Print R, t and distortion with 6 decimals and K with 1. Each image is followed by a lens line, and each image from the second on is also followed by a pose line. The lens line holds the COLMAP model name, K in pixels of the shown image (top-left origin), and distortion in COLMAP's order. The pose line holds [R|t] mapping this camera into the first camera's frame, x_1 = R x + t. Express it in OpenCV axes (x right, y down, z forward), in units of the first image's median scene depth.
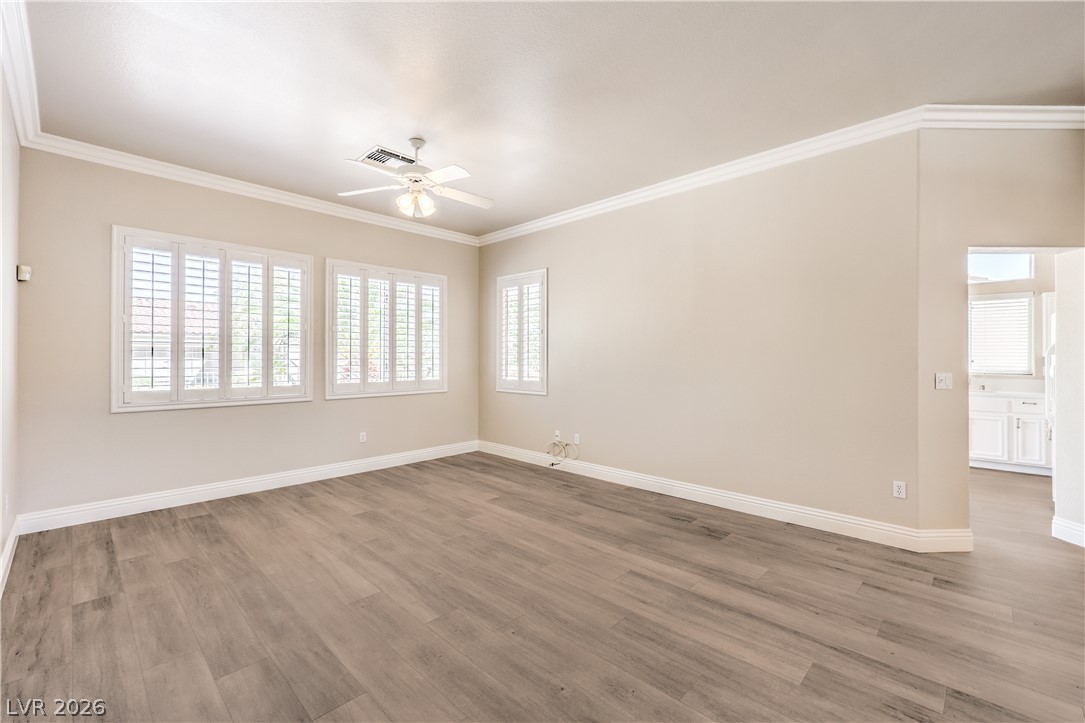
lens RADIAL K [[455.6, 0, 548.9], [0, 455.6, 360.4], [0, 0, 1]] dist [-0.000597, 0.000015]
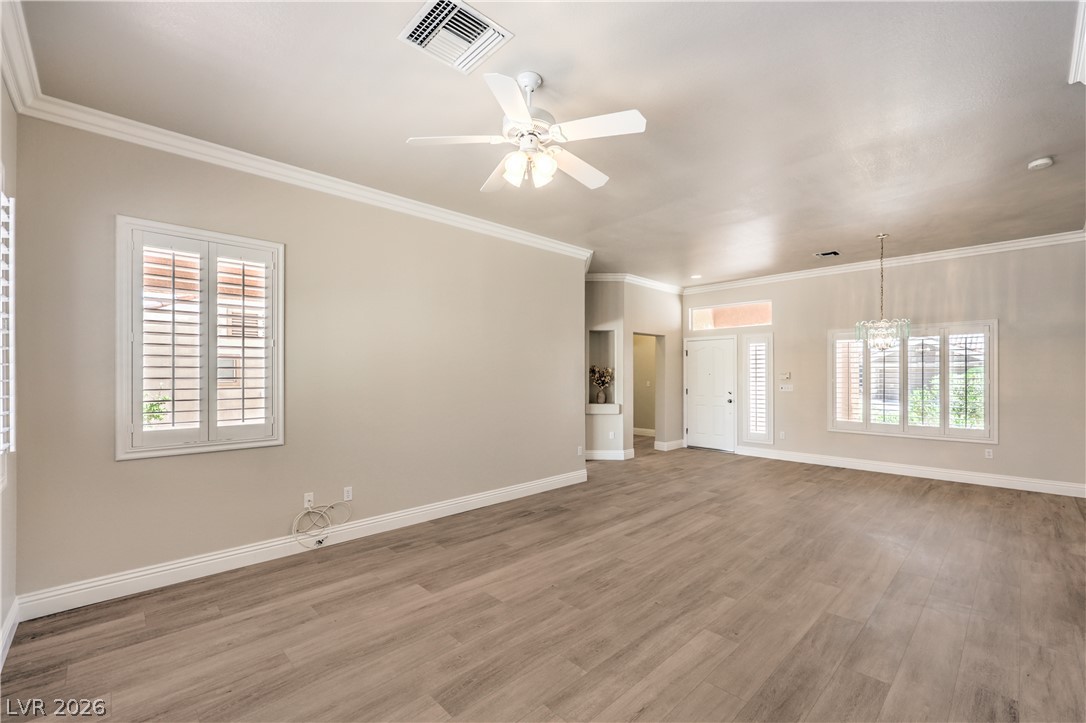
lens RADIAL K [[456.0, 0, 549.4], [0, 456.0, 360.4], [0, 0, 1]] dist [-0.000597, 0.000015]
pose [[0.042295, 0.028234, 0.998706, -0.974900], [0.009858, 0.999540, -0.028675, -0.030640], [-0.999057, 0.011058, 0.041997, 0.912387]]
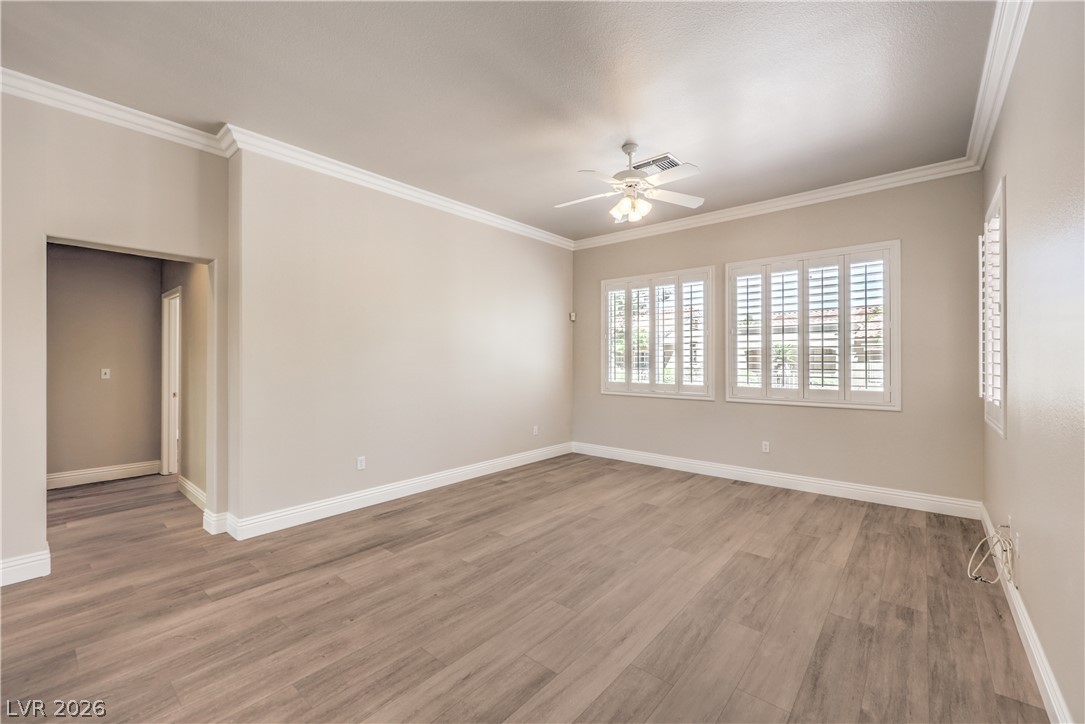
lens RADIAL K [[441.0, 0, 555.9], [0, 441.0, 358.1], [0, 0, 1]] dist [-0.000137, 0.000041]
pose [[0.069140, -0.002230, -0.997605, 0.659509], [-0.004178, 0.999988, -0.002524, -0.009275], [0.997598, 0.004342, 0.069129, 0.745411]]
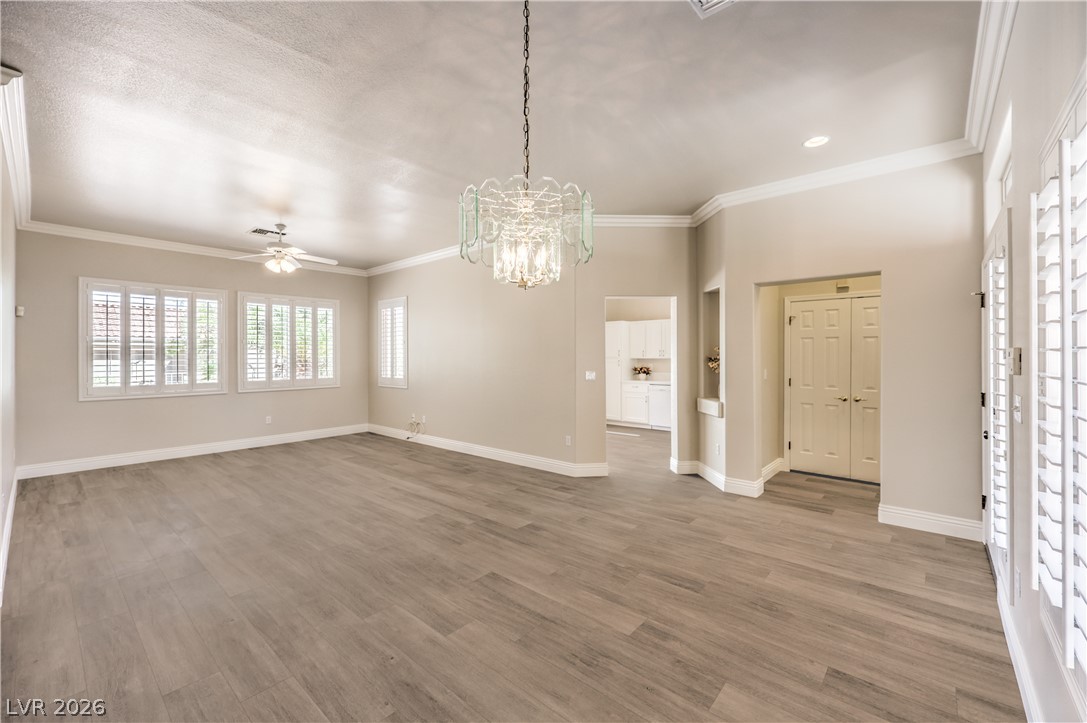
lens RADIAL K [[446.5, 0, 540.5], [0, 446.5, 359.1], [0, 0, 1]] dist [-0.000555, 0.000275]
pose [[0.999230, -0.006607, 0.038683, 0.527694], [0.006588, 0.999978, 0.000623, -0.015877], [-0.038686, -0.000368, 0.999251, -0.554630]]
